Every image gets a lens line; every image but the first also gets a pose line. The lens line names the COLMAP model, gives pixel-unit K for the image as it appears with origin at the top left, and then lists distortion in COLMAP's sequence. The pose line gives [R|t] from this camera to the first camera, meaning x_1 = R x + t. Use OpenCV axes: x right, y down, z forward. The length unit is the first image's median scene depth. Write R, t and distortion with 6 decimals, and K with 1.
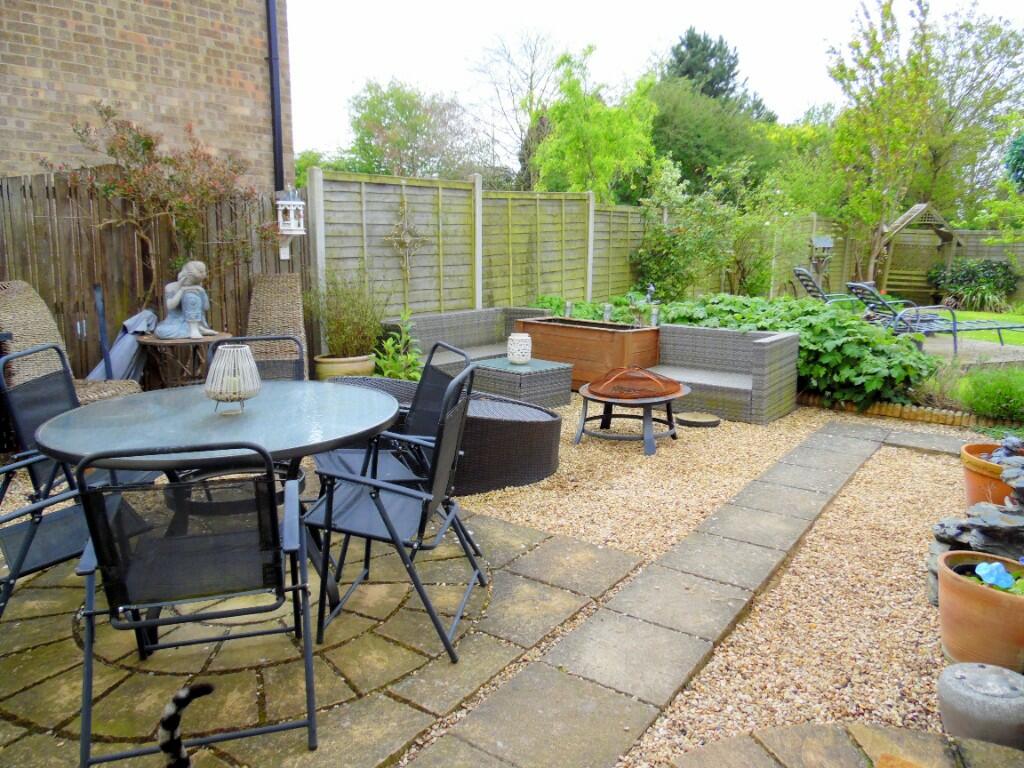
lens RADIAL K [[776.7, 0, 509.2], [0, 776.7, 380.9], [0, 0, 1]] dist [-0.021762, 0.054982]
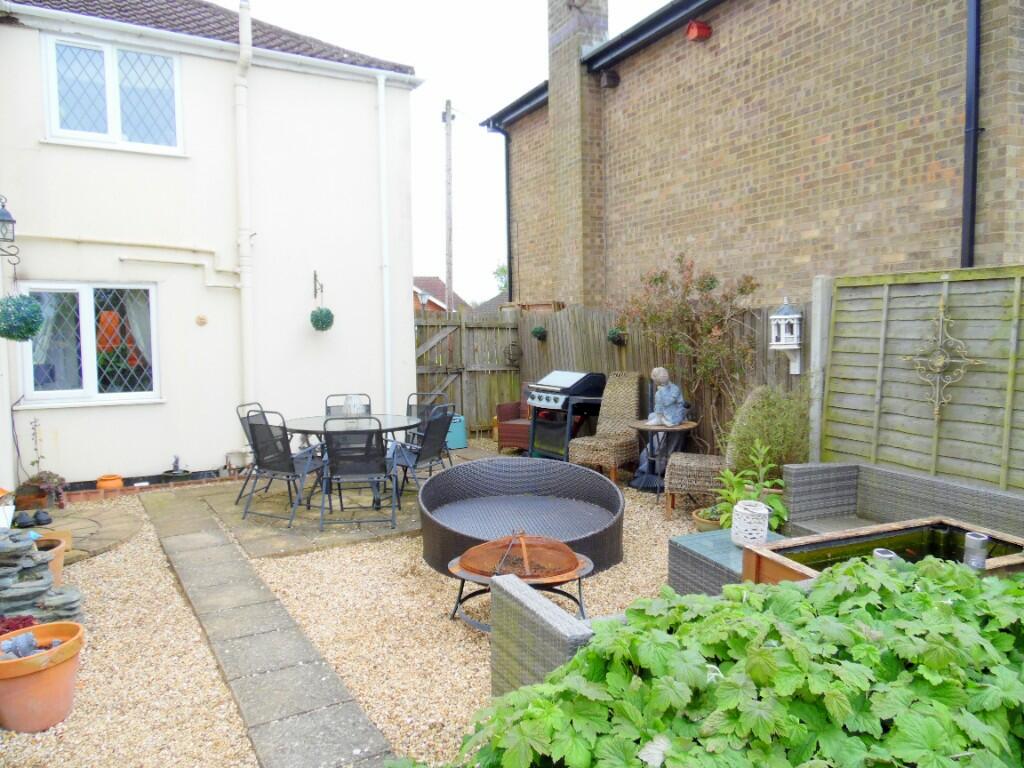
lens RADIAL K [[776.7, 0, 509.2], [0, 776.7, 380.9], [0, 0, 1]] dist [-0.021762, 0.054982]
pose [[-0.425934, 0.068525, -0.902155, 0.679776], [-0.159163, 0.975902, 0.149272, -0.222685], [0.890644, 0.207170, -0.404763, 1.017155]]
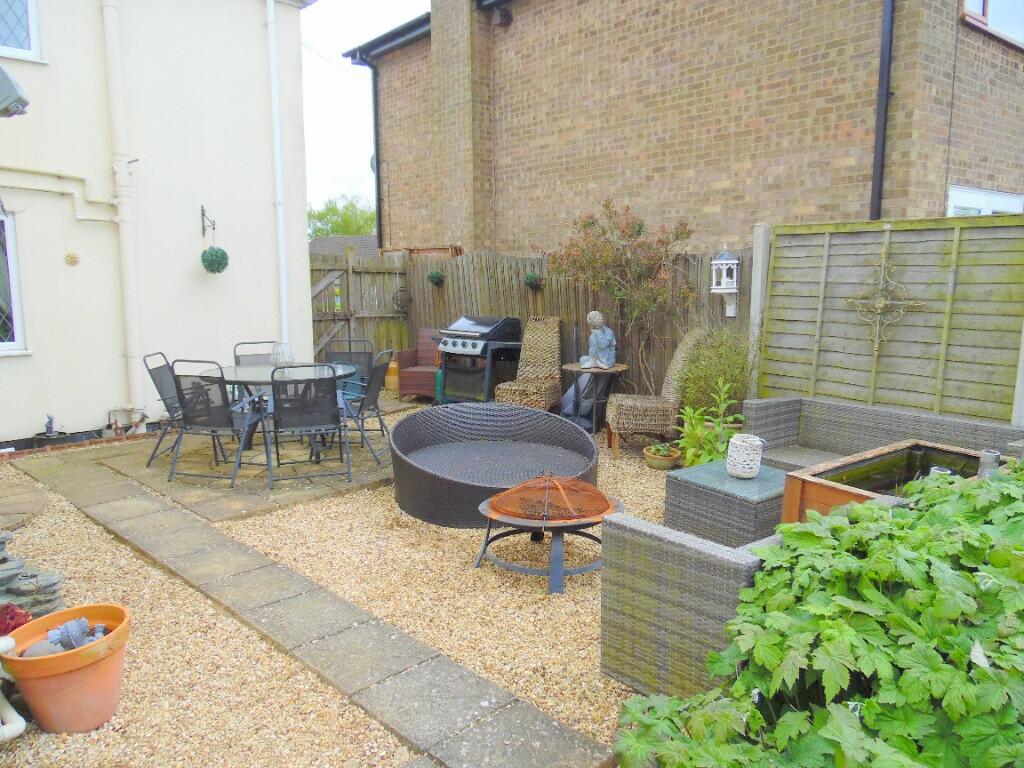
lens RADIAL K [[777.1, 0, 512.0], [0, 777.1, 384.0], [0, 0, 1]] dist [-0.036679, 0.083620]
pose [[-0.183102, 0.137646, -0.973410, 0.719294], [-0.183349, 0.967996, 0.171369, -0.182862], [0.965845, 0.209851, -0.152005, 0.849031]]
